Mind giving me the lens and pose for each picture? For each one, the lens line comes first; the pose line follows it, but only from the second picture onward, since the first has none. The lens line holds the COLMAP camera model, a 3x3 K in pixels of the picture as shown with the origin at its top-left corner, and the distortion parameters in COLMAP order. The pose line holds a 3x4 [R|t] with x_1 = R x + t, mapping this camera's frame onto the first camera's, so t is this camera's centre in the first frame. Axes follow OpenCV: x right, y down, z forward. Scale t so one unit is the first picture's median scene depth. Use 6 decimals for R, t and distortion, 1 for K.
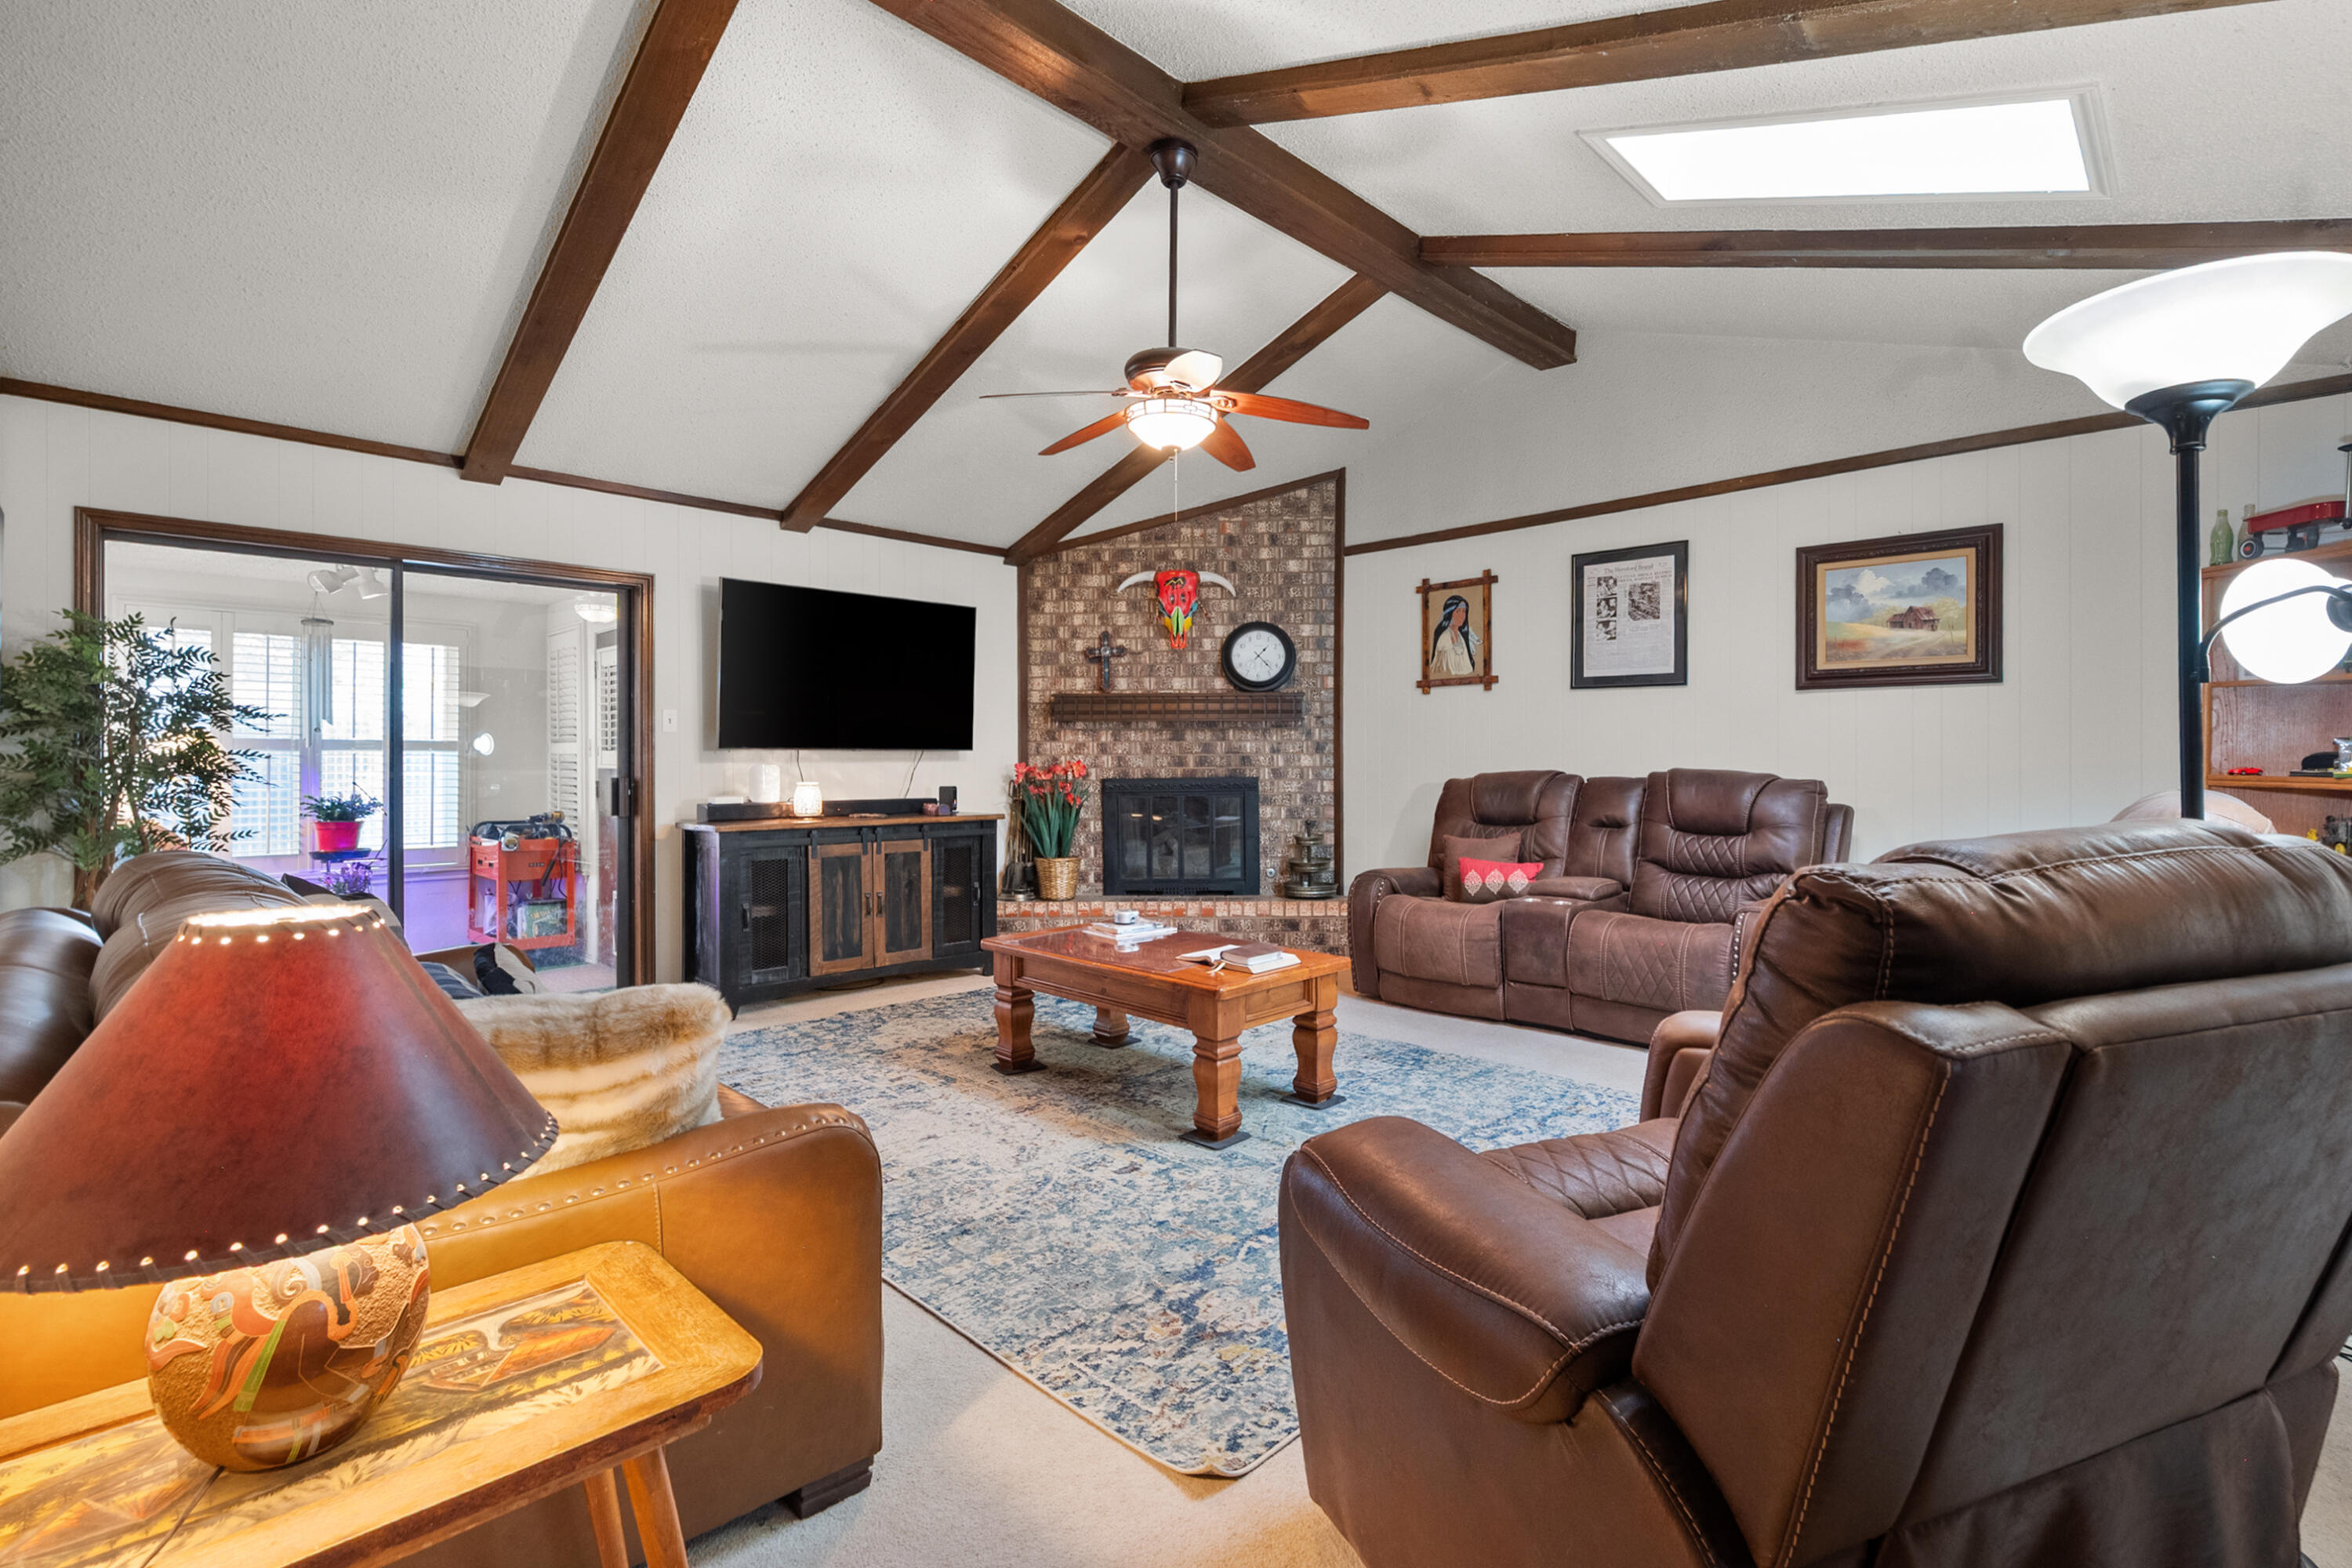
lens RADIAL K [[1052.8, 0, 1180.8], [0, 1052.8, 757.1], [0, 0, 1]] dist [0.001116, 0.000279]
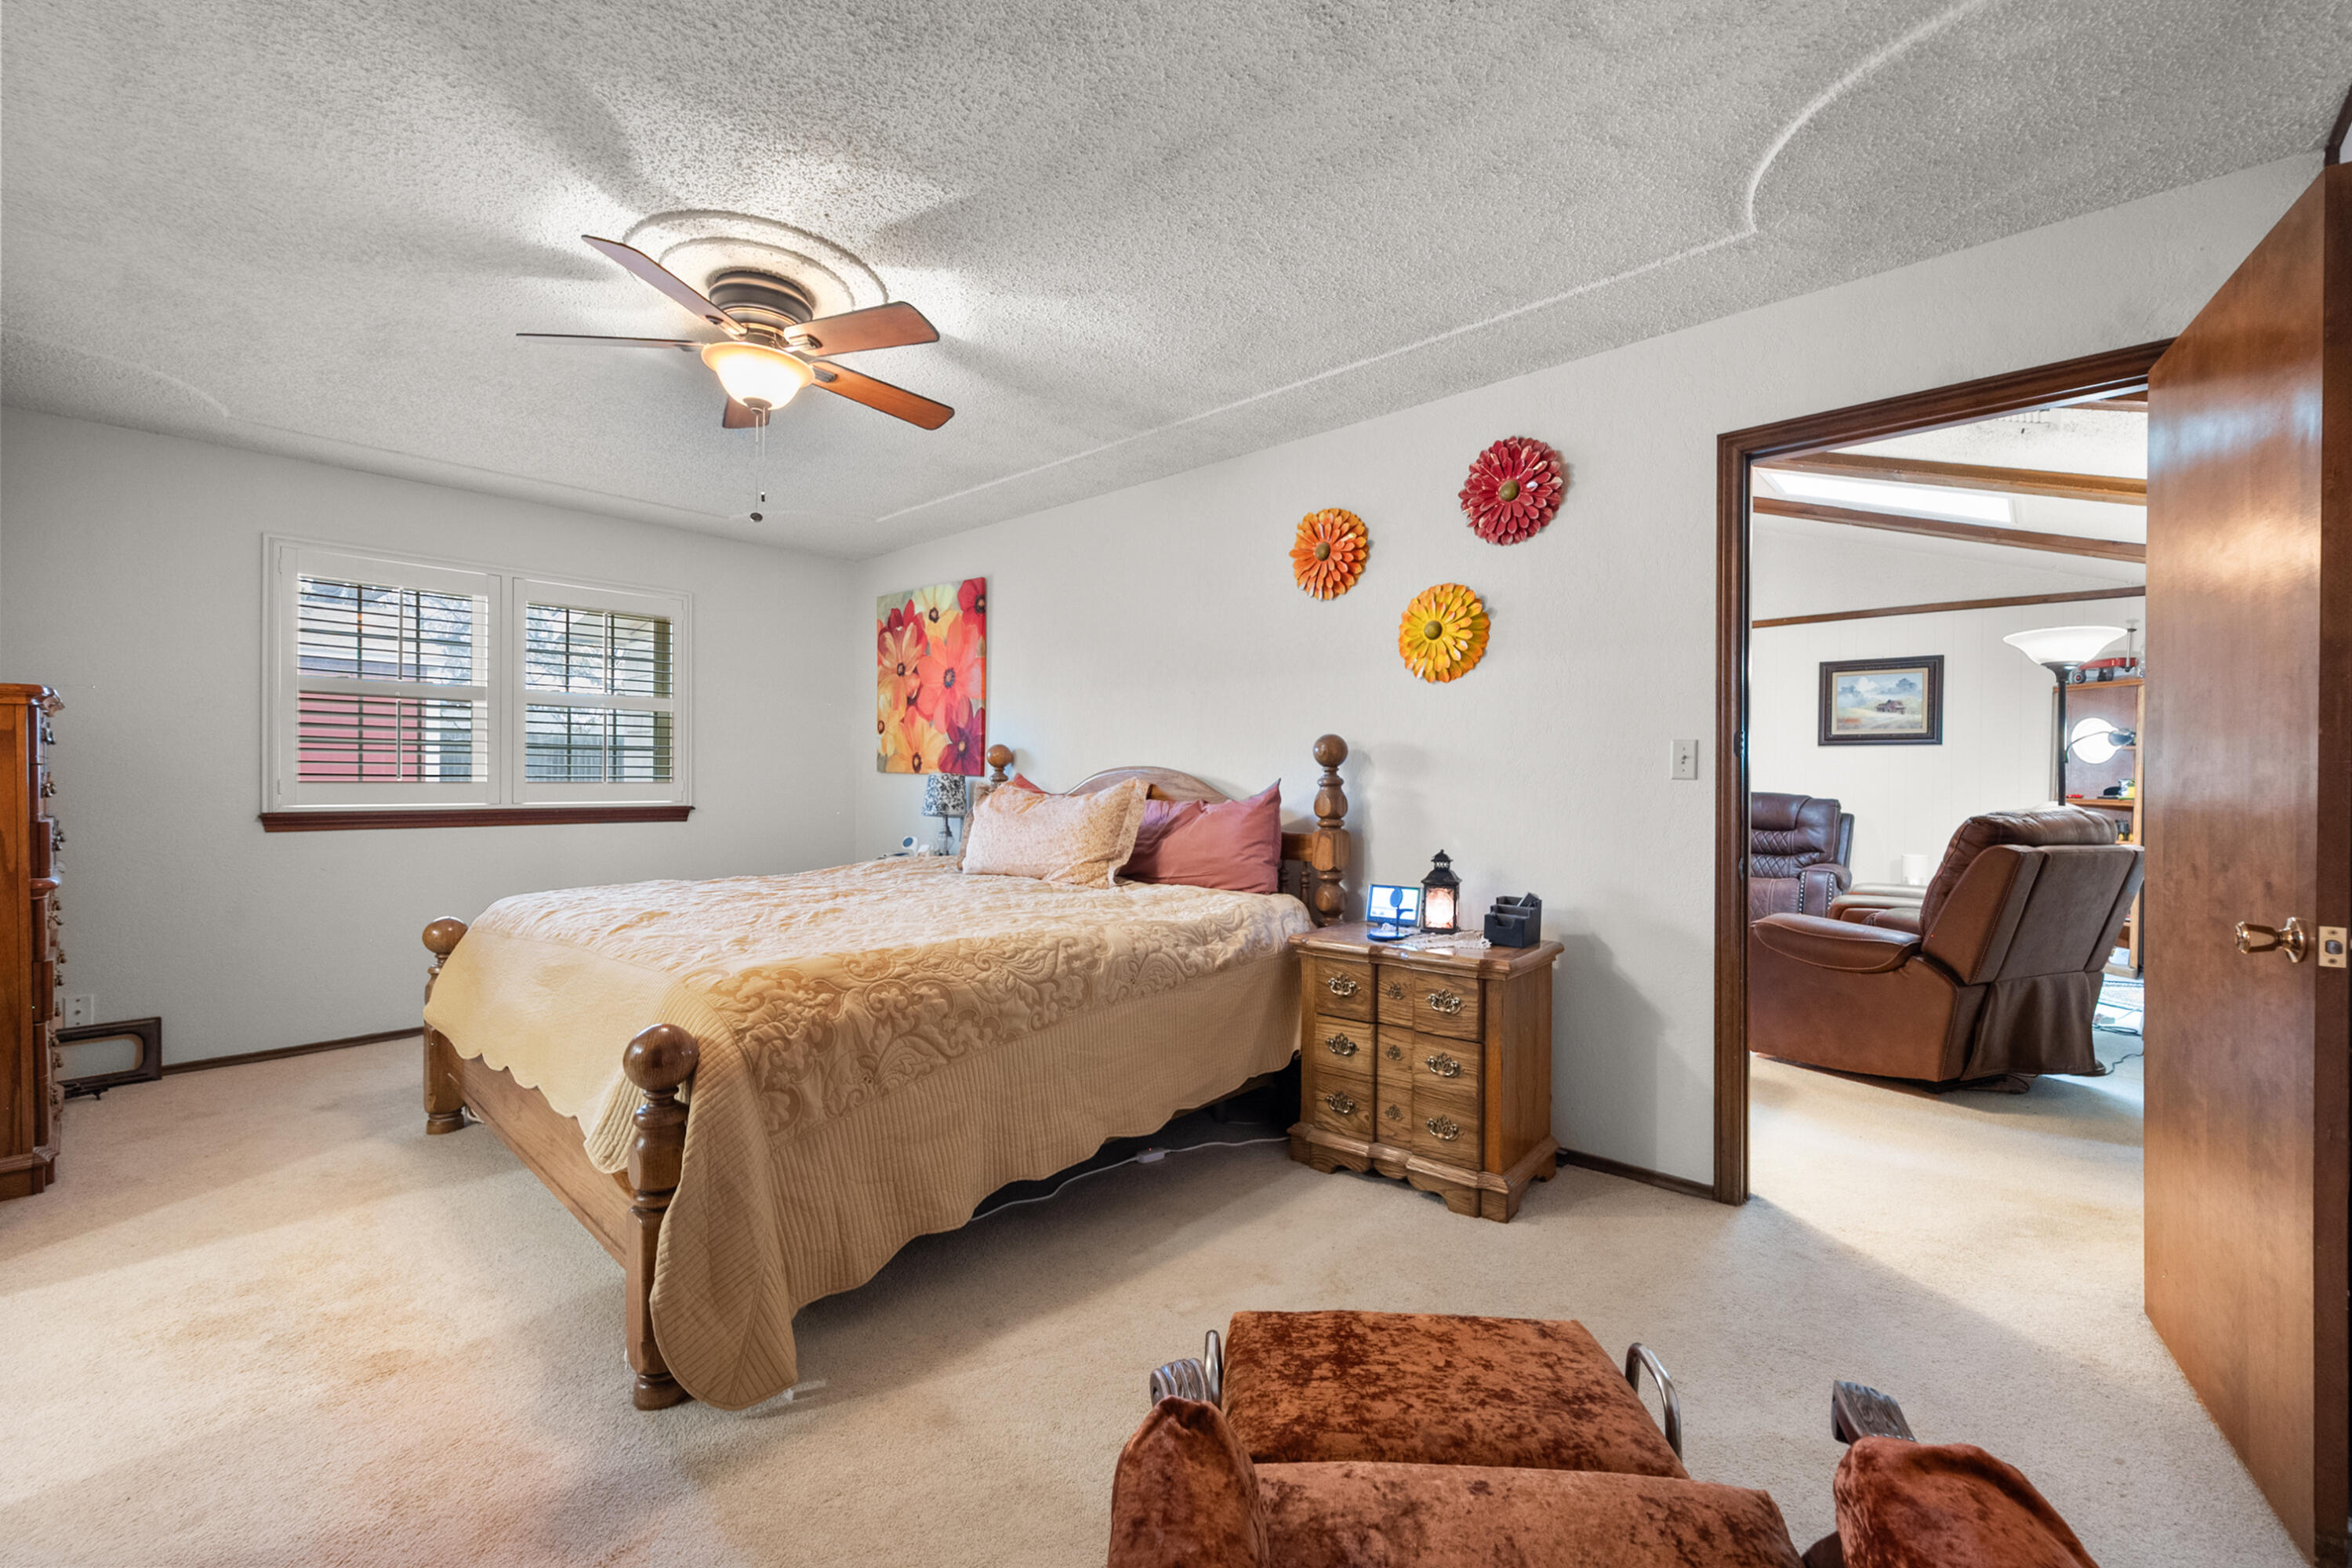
lens RADIAL K [[949.2, 0, 1176.0], [0, 949.2, 784.0], [0, 0, 1]] dist [0.000745, -0.000025]
pose [[0.999188, 0.011617, 0.038587, -0.551712], [-0.011852, 0.999913, 0.005868, 0.000749], [-0.038516, -0.006320, 0.999238, -0.530523]]
